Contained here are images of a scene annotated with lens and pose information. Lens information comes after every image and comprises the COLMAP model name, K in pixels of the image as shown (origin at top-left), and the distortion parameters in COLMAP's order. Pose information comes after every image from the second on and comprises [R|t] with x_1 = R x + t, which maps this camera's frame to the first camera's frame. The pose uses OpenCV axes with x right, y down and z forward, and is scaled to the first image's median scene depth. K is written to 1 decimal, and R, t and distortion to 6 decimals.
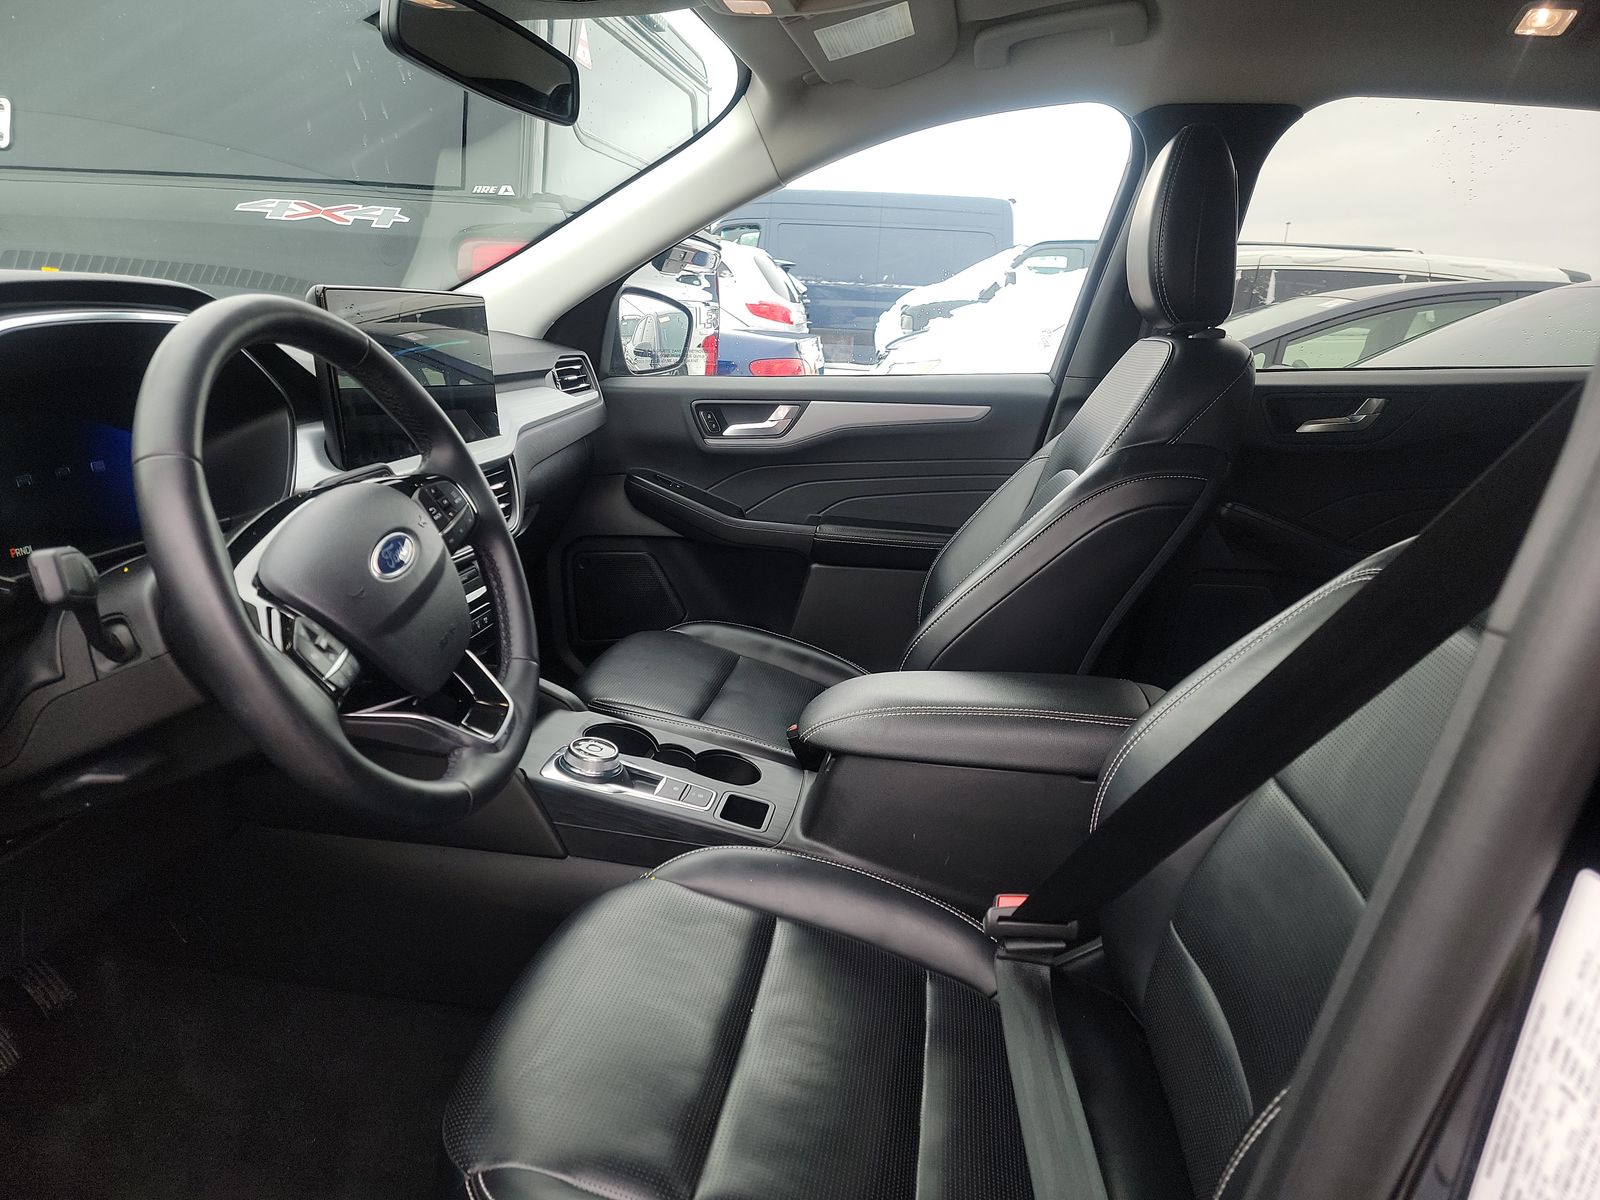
lens RADIAL K [[1090.3, 0, 799.7], [0, 1090.3, 591.5], [0, 0, 1]] dist [0.088275, -0.071915]
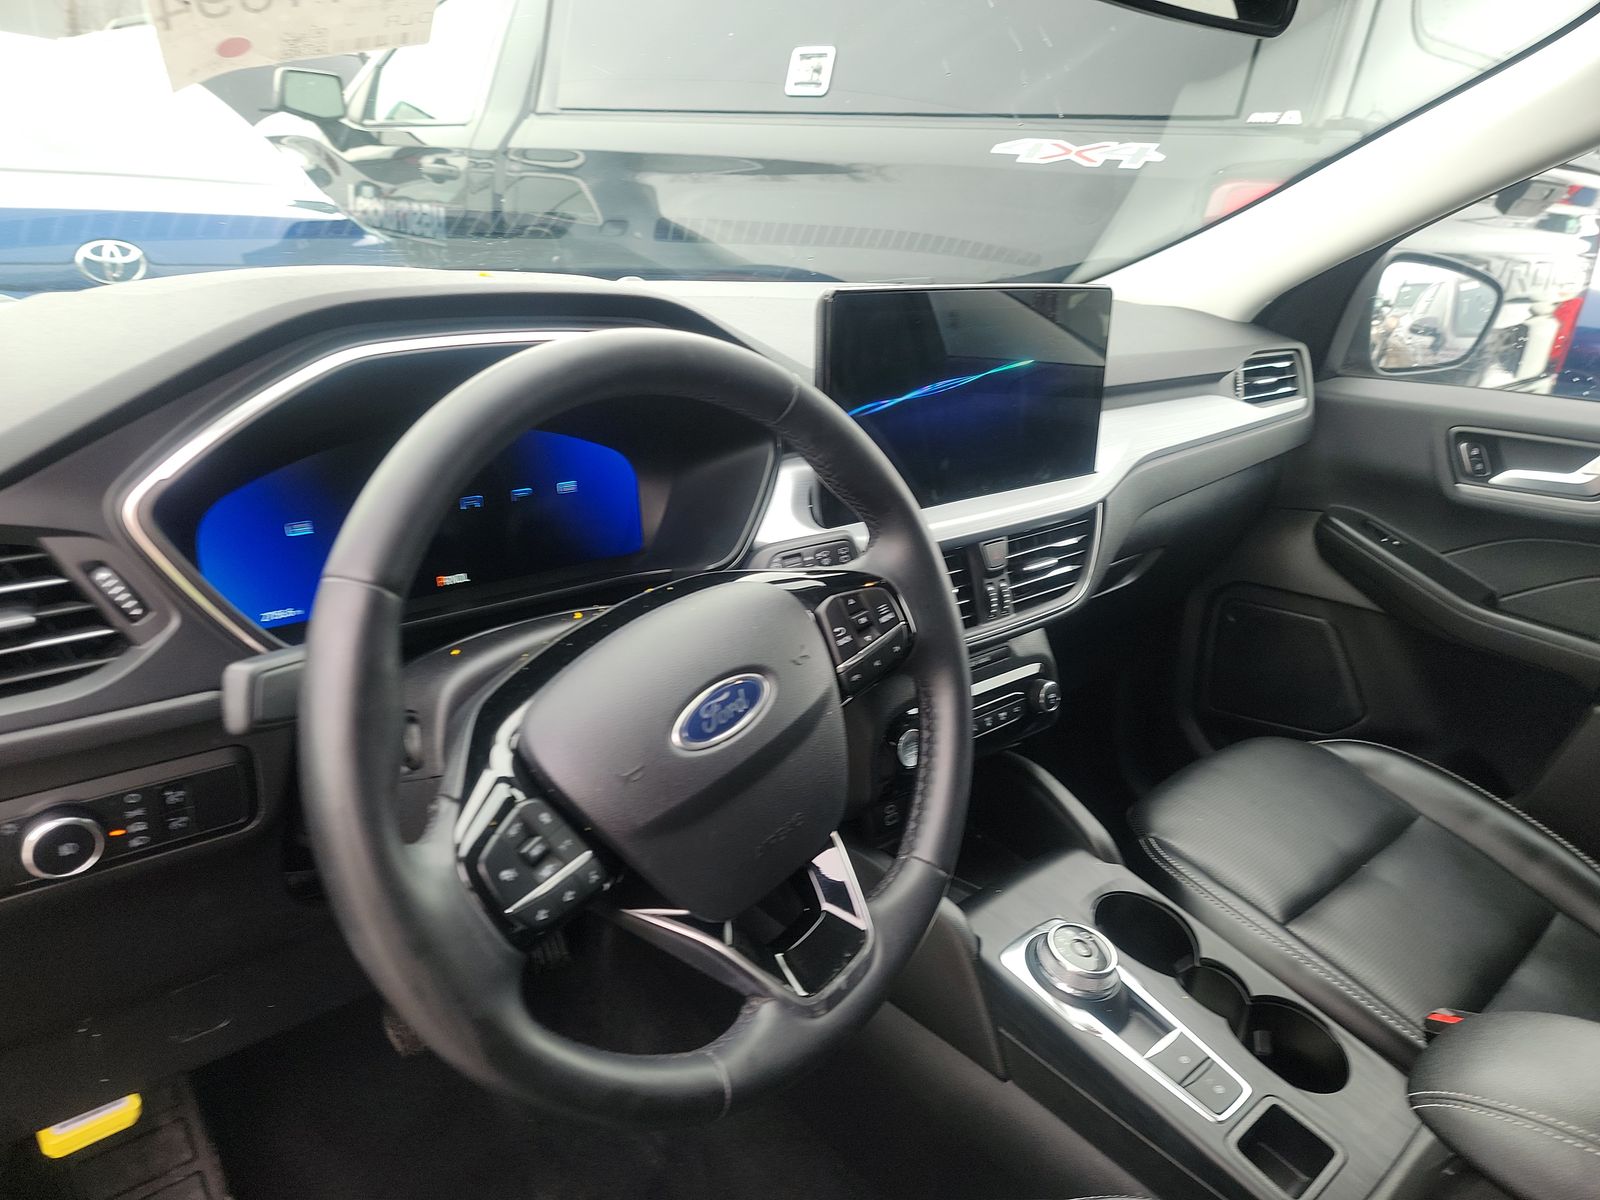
lens RADIAL K [[1090.3, 0, 799.7], [0, 1090.3, 591.5], [0, 0, 1]] dist [0.088275, -0.071915]
pose [[0.770722, 0.229153, -0.594539, 0.027583], [-0.191420, 0.973260, 0.126979, -0.088710], [0.607738, 0.015941, 0.793977, 0.208911]]
